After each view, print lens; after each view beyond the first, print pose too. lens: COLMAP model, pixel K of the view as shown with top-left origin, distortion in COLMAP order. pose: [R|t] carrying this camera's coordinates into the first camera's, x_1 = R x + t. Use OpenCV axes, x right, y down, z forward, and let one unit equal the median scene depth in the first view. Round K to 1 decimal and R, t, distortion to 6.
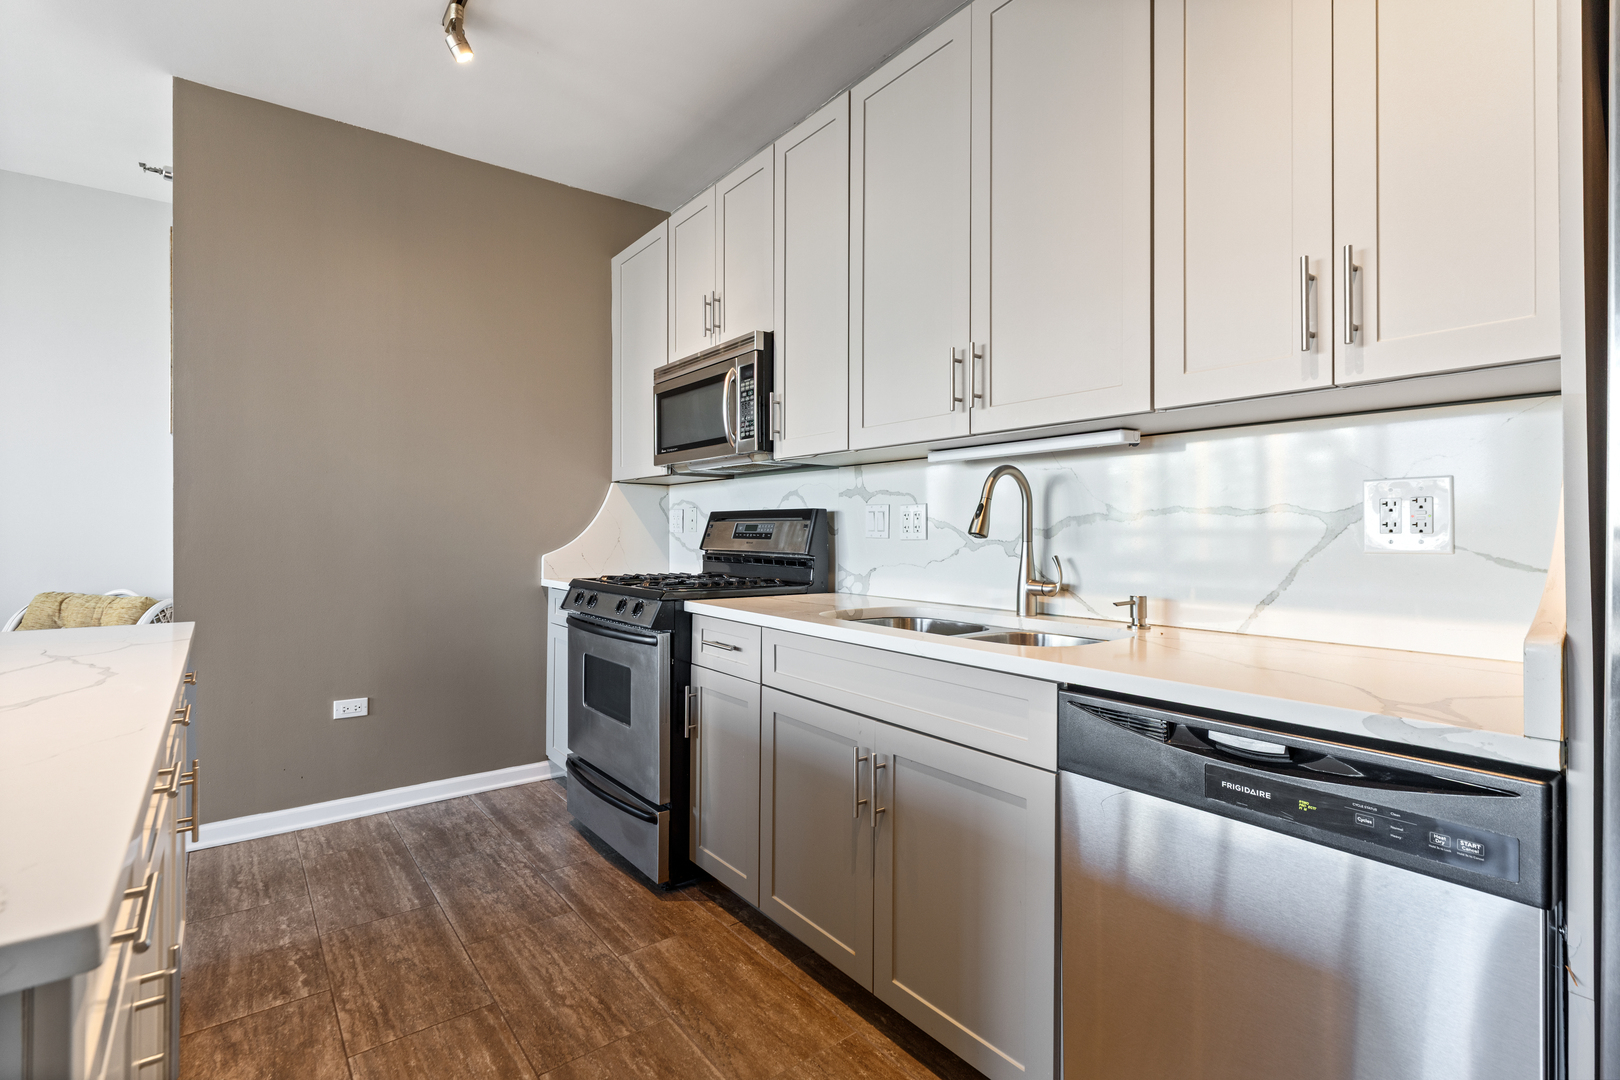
lens RADIAL K [[745.8, 0, 804.6], [0, 745.8, 533.5], [0, 0, 1]] dist [-0.003165, -0.000172]
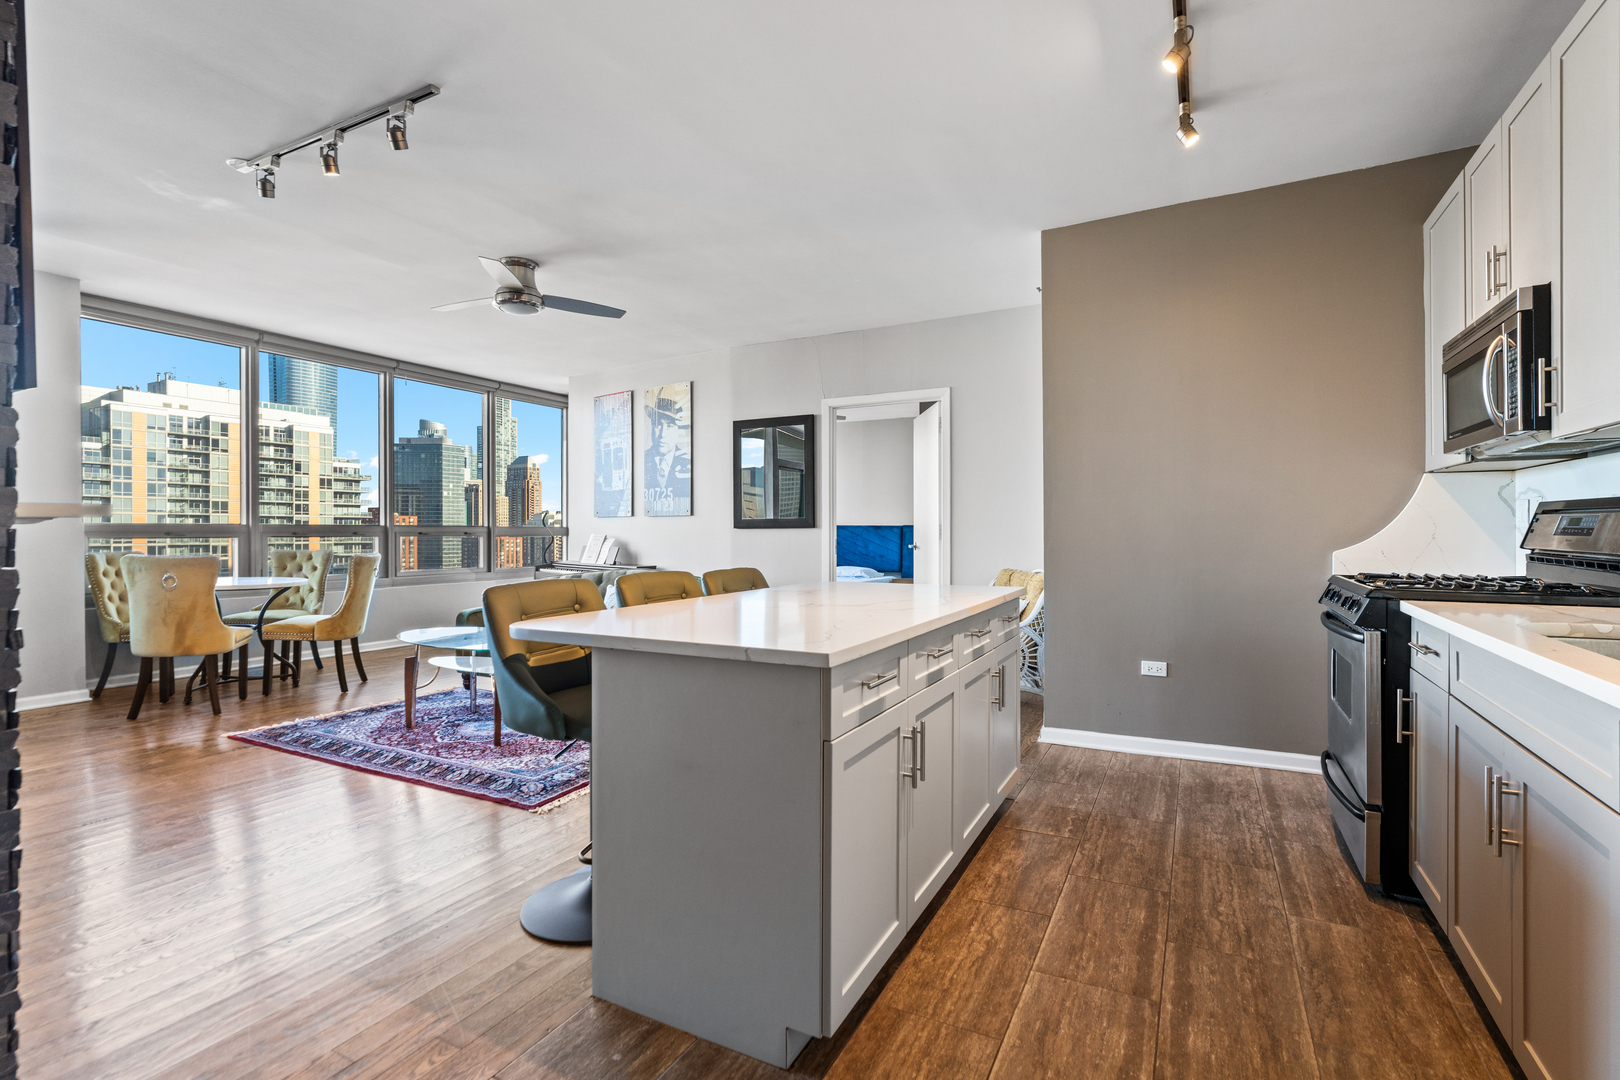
lens RADIAL K [[755.8, 0, 806.8], [0, 755.8, 536.1], [0, 0, 1]] dist [-0.002269, -0.000610]
pose [[0.415406, 0.001756, -0.909634, 0.388888], [0.007127, 0.999961, 0.005185, -0.003164], [0.909608, -0.008637, 0.415378, -0.089360]]
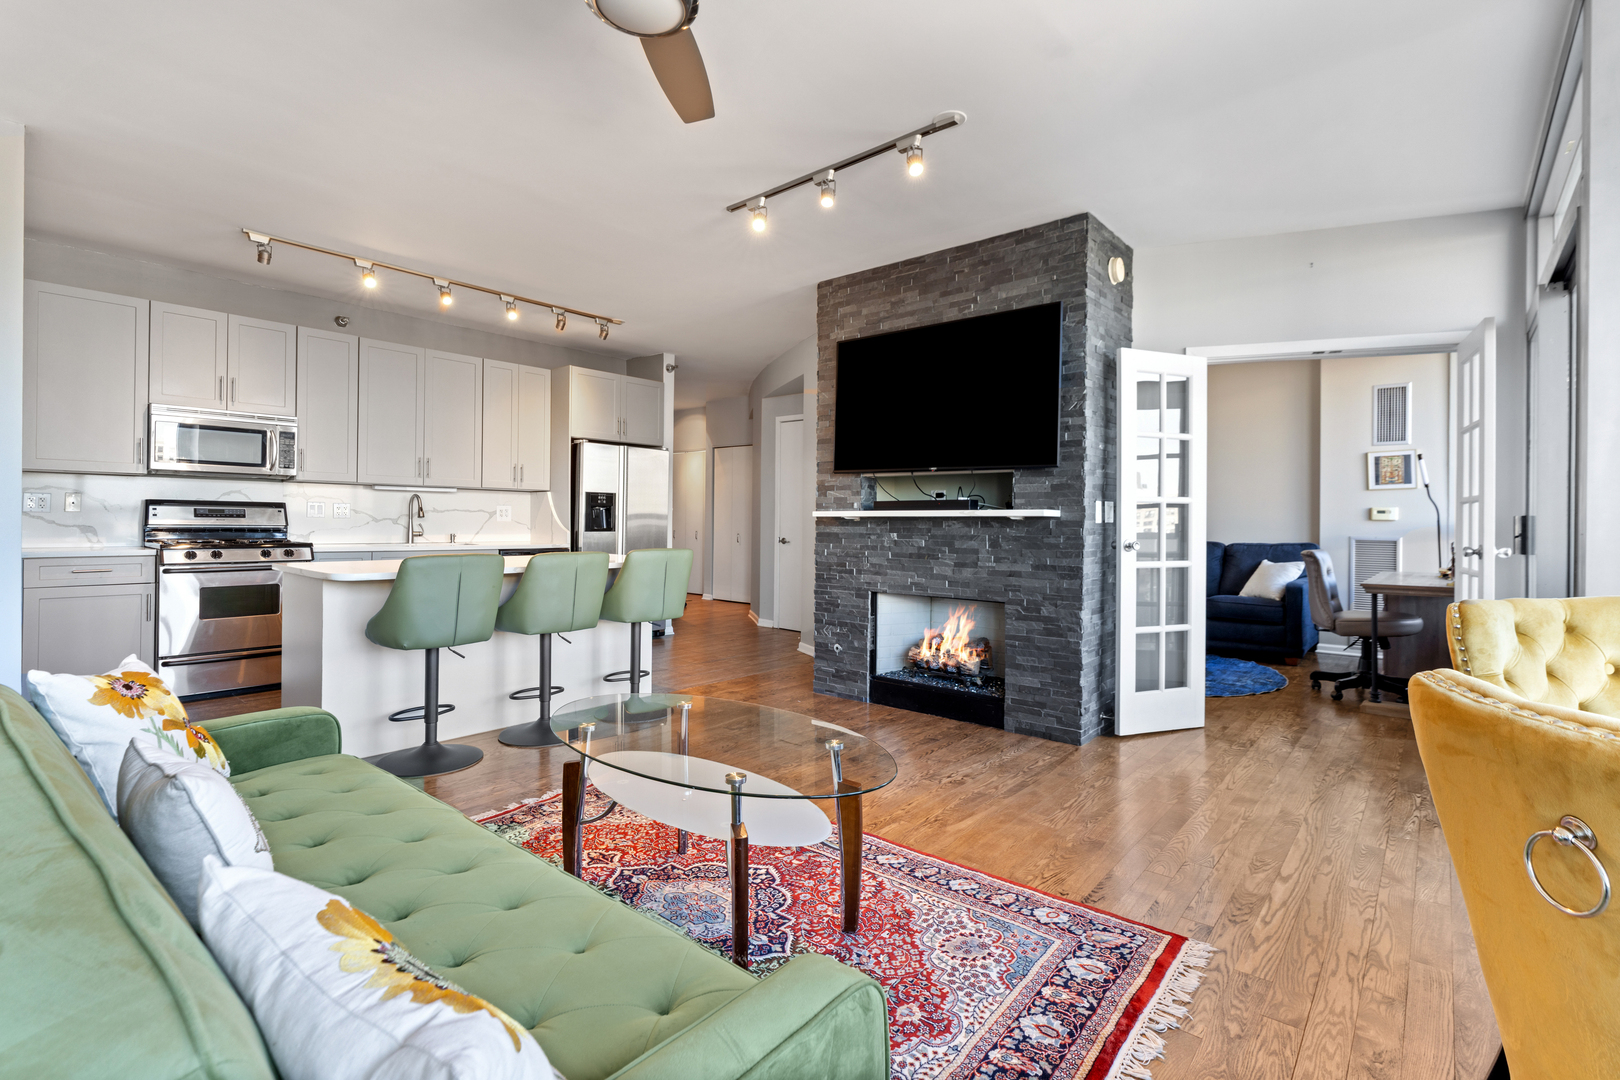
lens RADIAL K [[738.3, 0, 794.7], [0, 738.3, 522.7], [0, 0, 1]] dist [-0.011994, -0.000329]
pose [[-0.184801, -0.011927, 0.982704, -2.414077], [-0.015216, 0.999841, 0.009274, -0.020714], [-0.982658, -0.013239, -0.184953, 0.018793]]
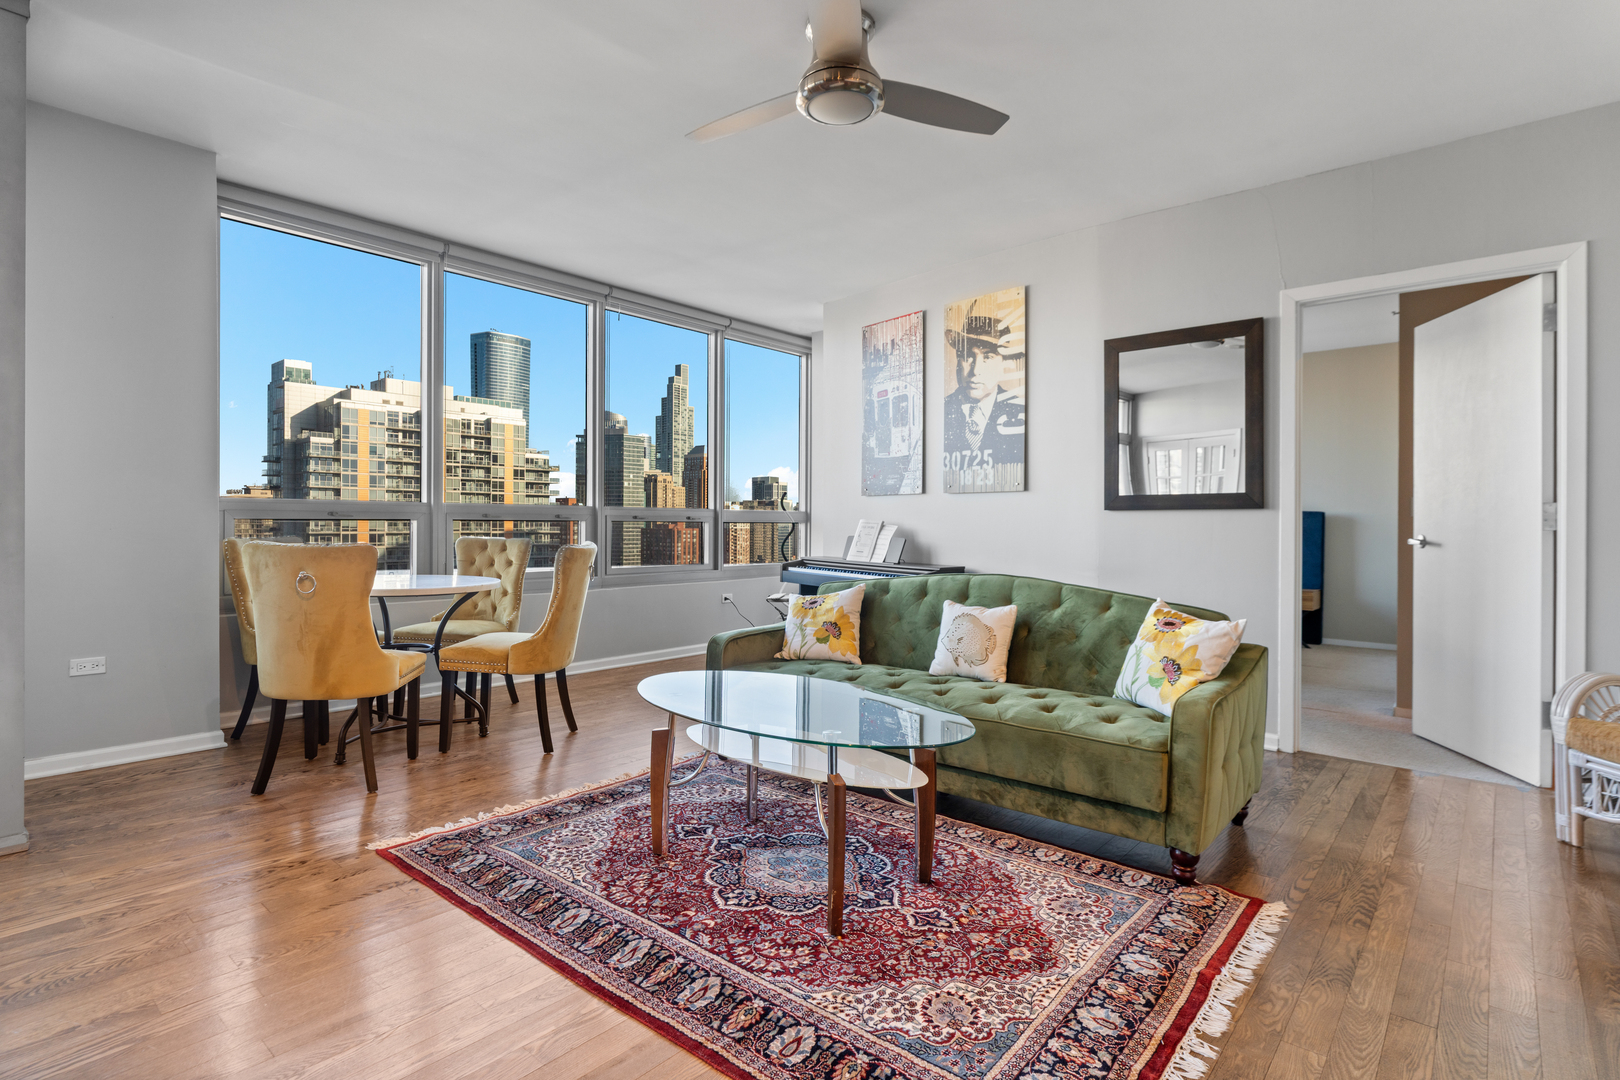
lens RADIAL K [[814.0, 0, 808.2], [0, 814.0, 527.8], [0, 0, 1]] dist [-0.003947, -0.000312]
pose [[0.201886, 0.003055, -0.979404, -0.520915], [0.000413, 0.999995, 0.003205, 0.014480], [0.979409, -0.001051, 0.201884, -0.227803]]
